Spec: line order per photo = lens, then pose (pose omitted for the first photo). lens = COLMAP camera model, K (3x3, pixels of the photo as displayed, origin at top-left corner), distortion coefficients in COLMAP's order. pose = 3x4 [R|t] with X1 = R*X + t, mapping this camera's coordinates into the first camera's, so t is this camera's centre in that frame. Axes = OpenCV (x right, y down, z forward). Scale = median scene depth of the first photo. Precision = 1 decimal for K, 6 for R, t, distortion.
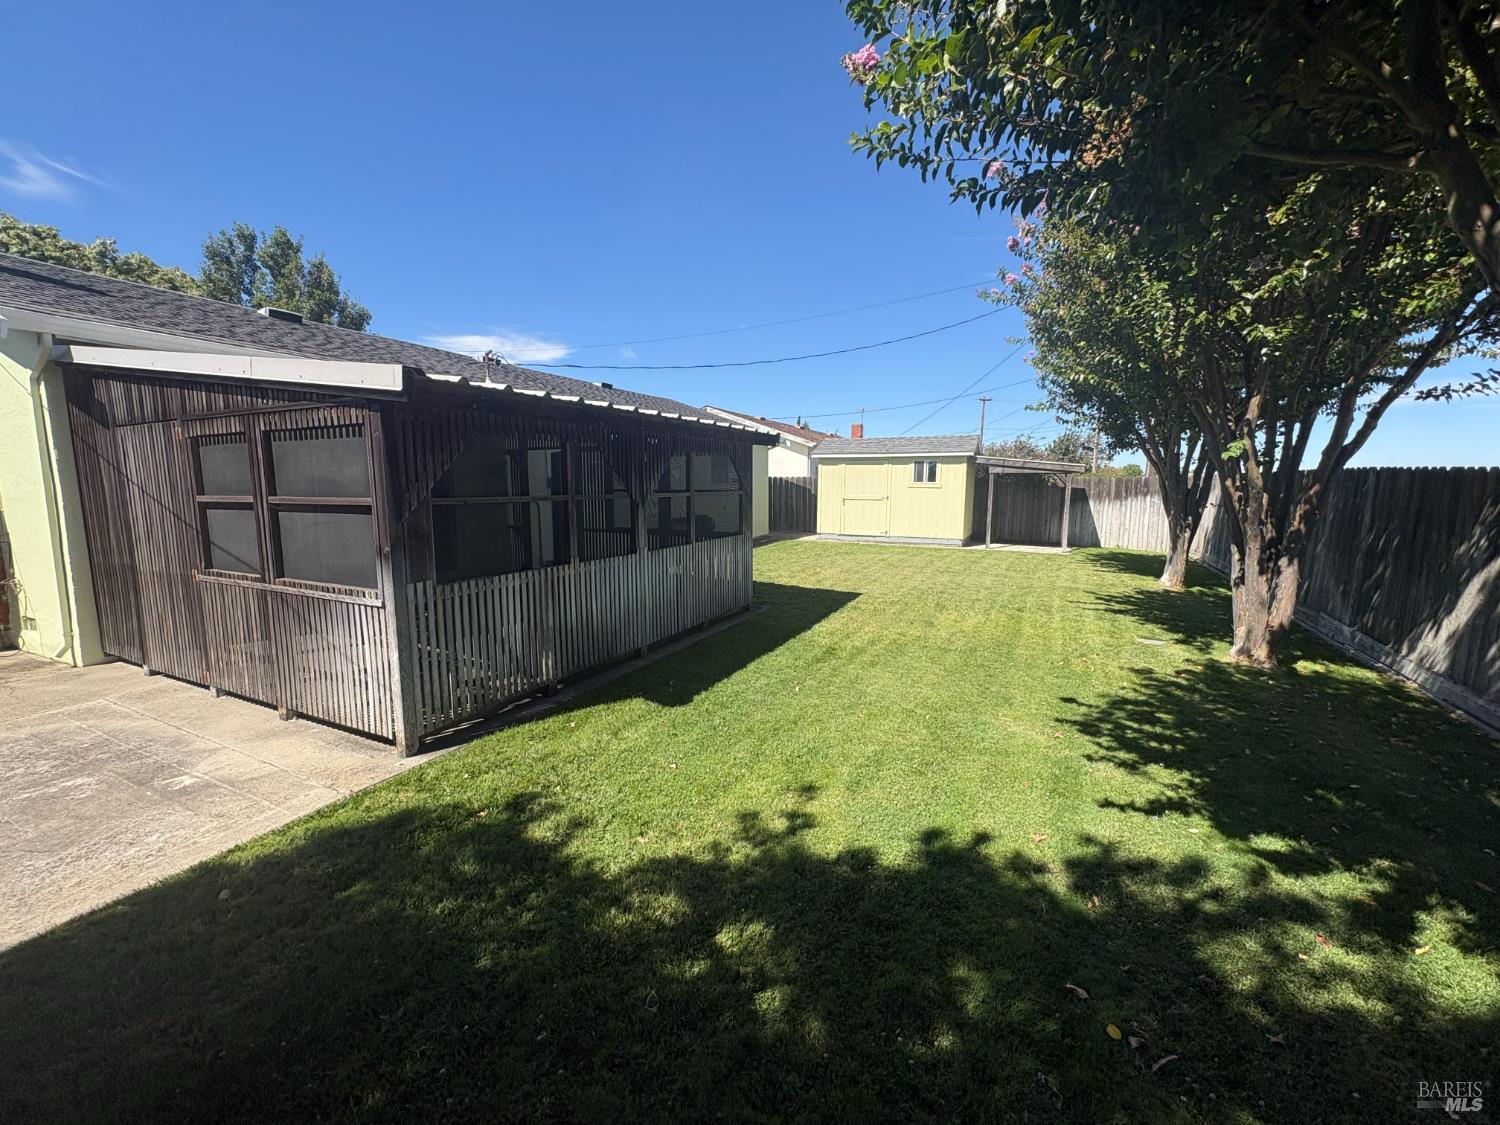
lens RADIAL K [[598.3, 0, 756.0], [0, 598.3, 566.8], [0, 0, 1]] dist [-0.002271, -0.000639]
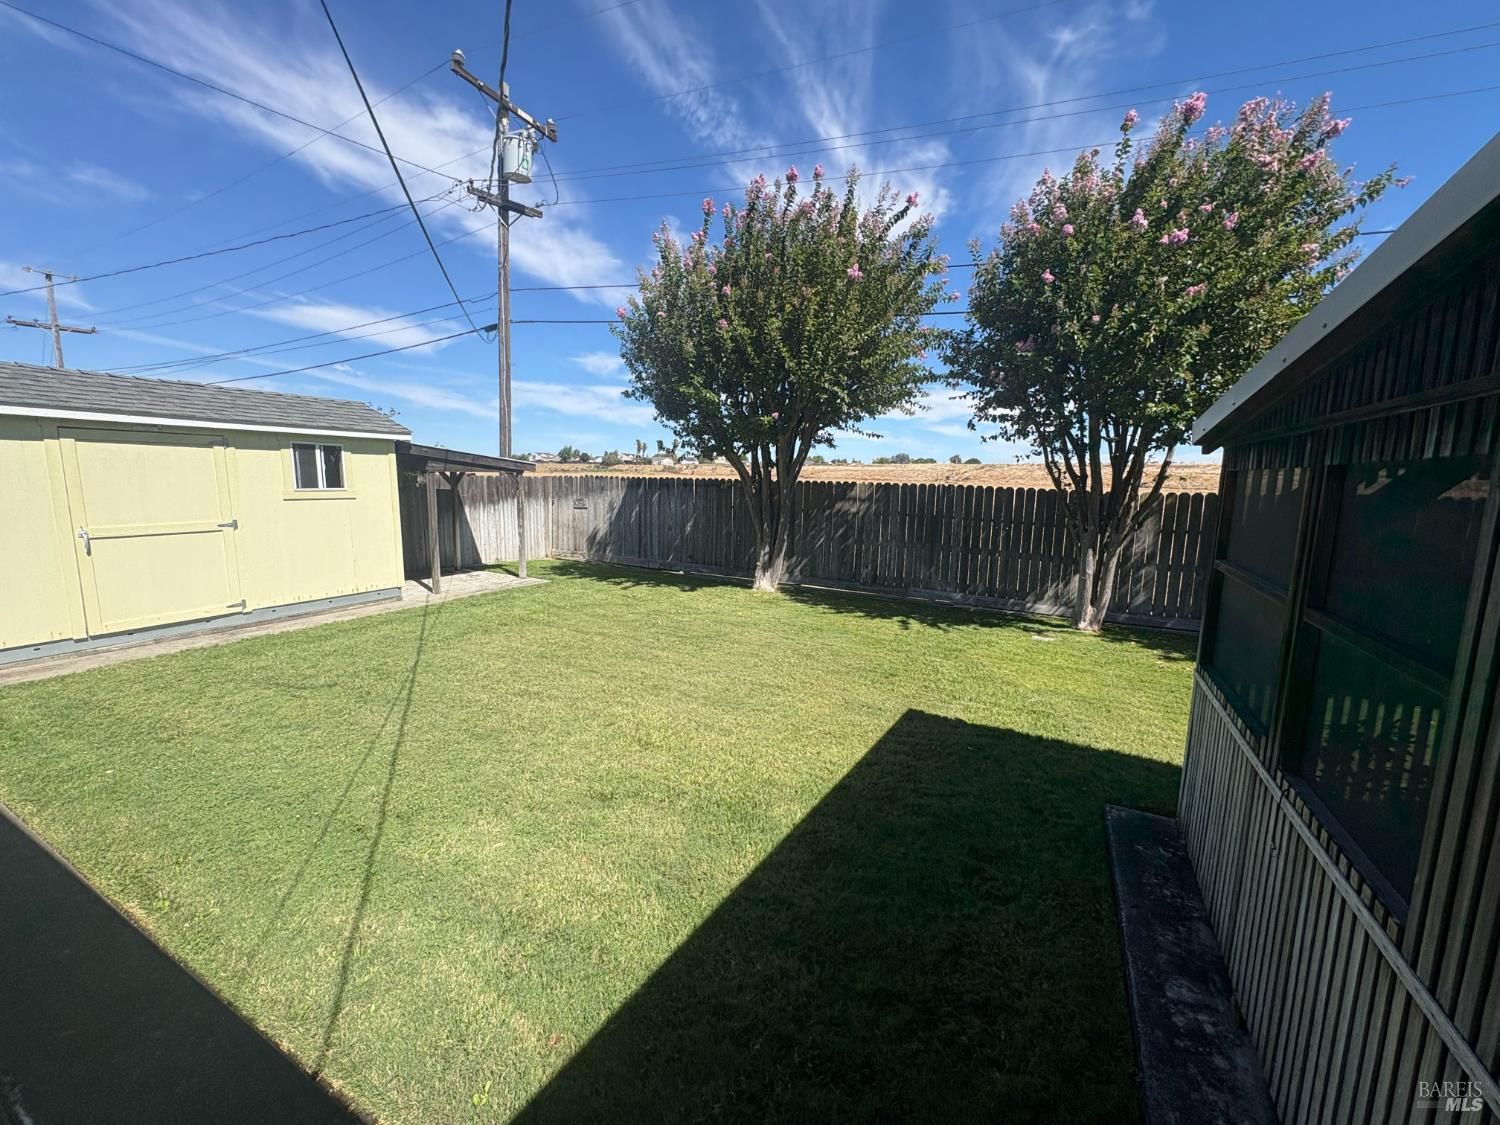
lens RADIAL K [[598.3, 0, 745.2], [0, 598.3, 563.8], [0, 0, 1]] dist [-0.002271, -0.000639]
pose [[0.026823, -0.146549, 0.988840, -0.204517], [0.127597, 0.981606, 0.142016, -0.103984], [-0.991463, 0.122363, 0.045029, 0.631188]]
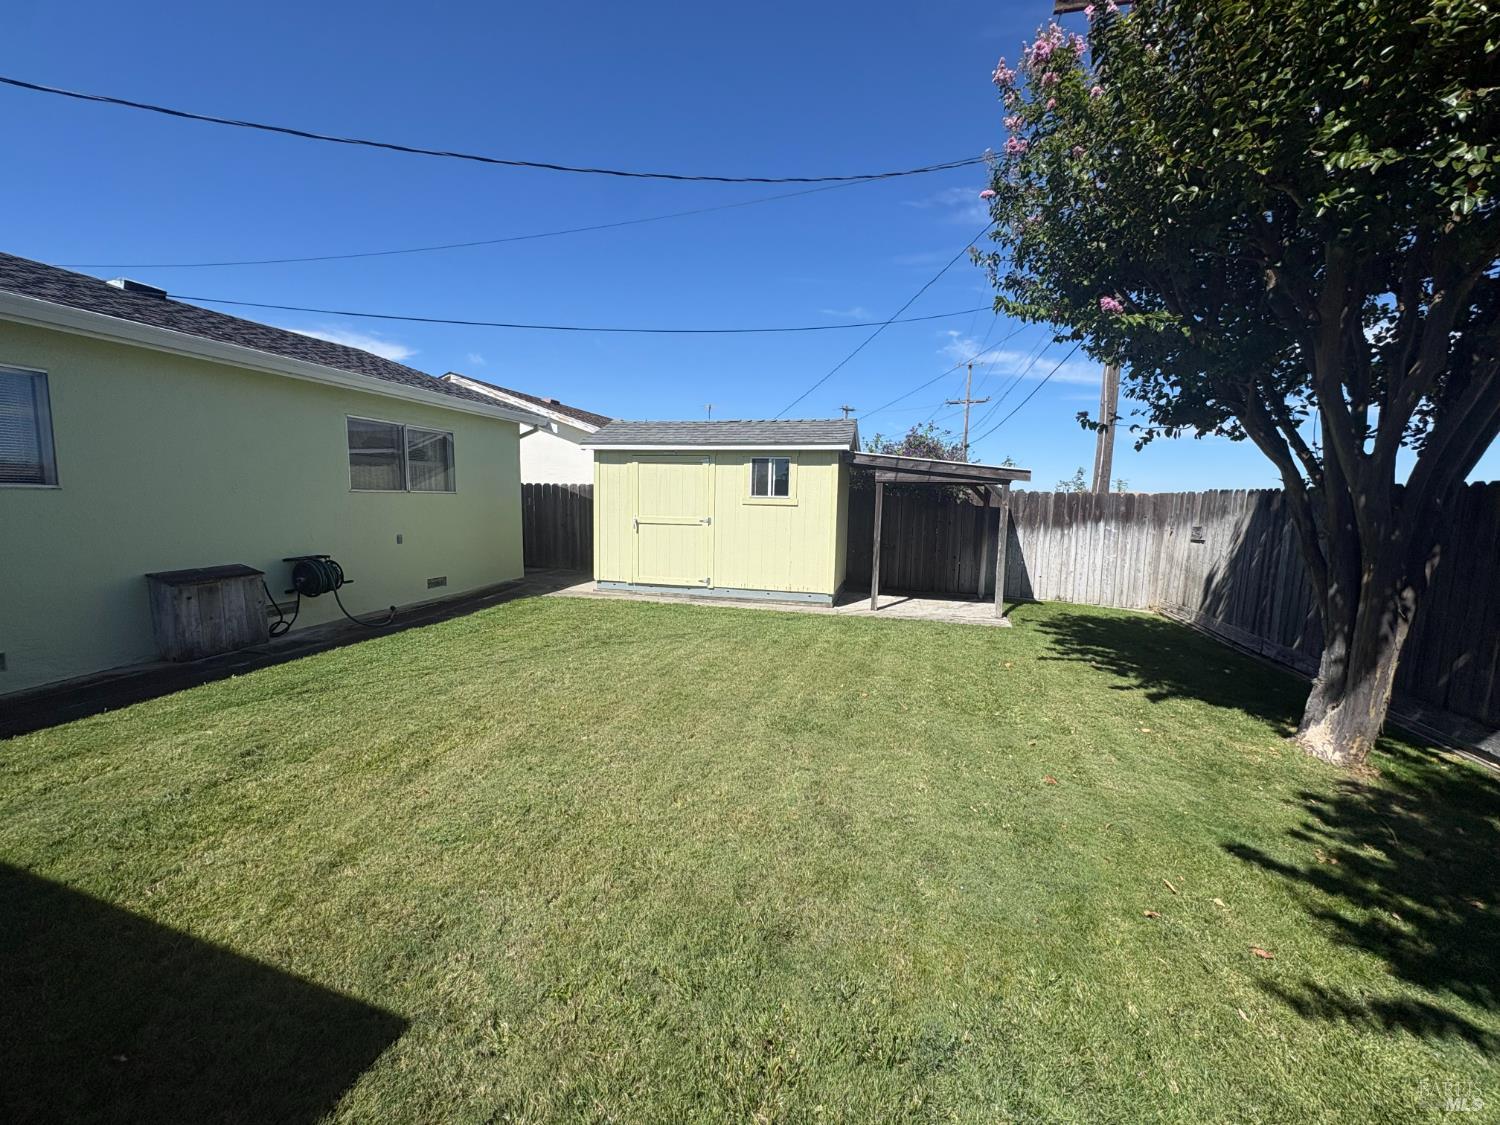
lens RADIAL K [[598.3, 0, 746.8], [0, 598.3, 559.1], [0, 0, 1]] dist [-0.002271, -0.000639]
pose [[0.977231, -0.005227, 0.212115, 0.135986], [0.013580, 0.999188, -0.037945, -0.057406], [-0.211745, 0.039962, 0.976508, 0.437602]]
